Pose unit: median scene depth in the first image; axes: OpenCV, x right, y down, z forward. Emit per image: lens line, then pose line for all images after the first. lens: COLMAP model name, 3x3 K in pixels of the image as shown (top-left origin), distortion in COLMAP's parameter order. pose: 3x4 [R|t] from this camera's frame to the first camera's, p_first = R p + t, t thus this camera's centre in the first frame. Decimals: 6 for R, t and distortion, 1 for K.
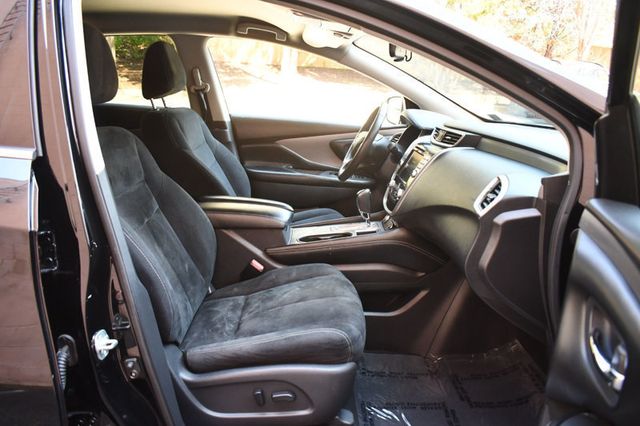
lens RADIAL K [[500.7, 0, 320.0], [0, 500.7, 213.0], [0, 0, 1]] dist [-0.094455, 0.005627]
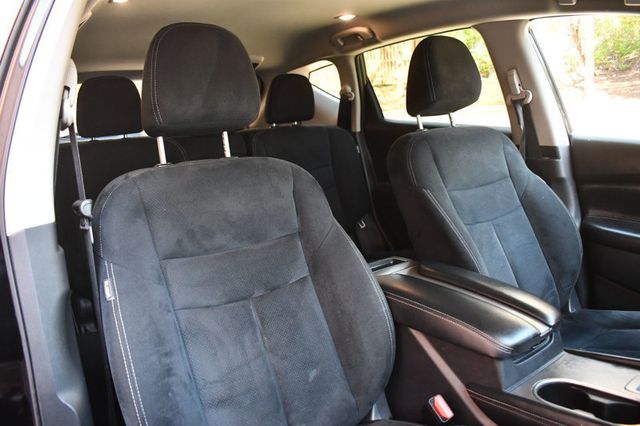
lens RADIAL K [[500.7, 0, 320.0], [0, 500.7, 213.0], [0, 0, 1]] dist [-0.094455, 0.005627]
pose [[0.603758, 0.114640, -0.788881, 0.143248], [-0.138992, 0.989586, 0.037431, -0.080388], [0.784957, 0.087049, 0.613405, 0.375022]]
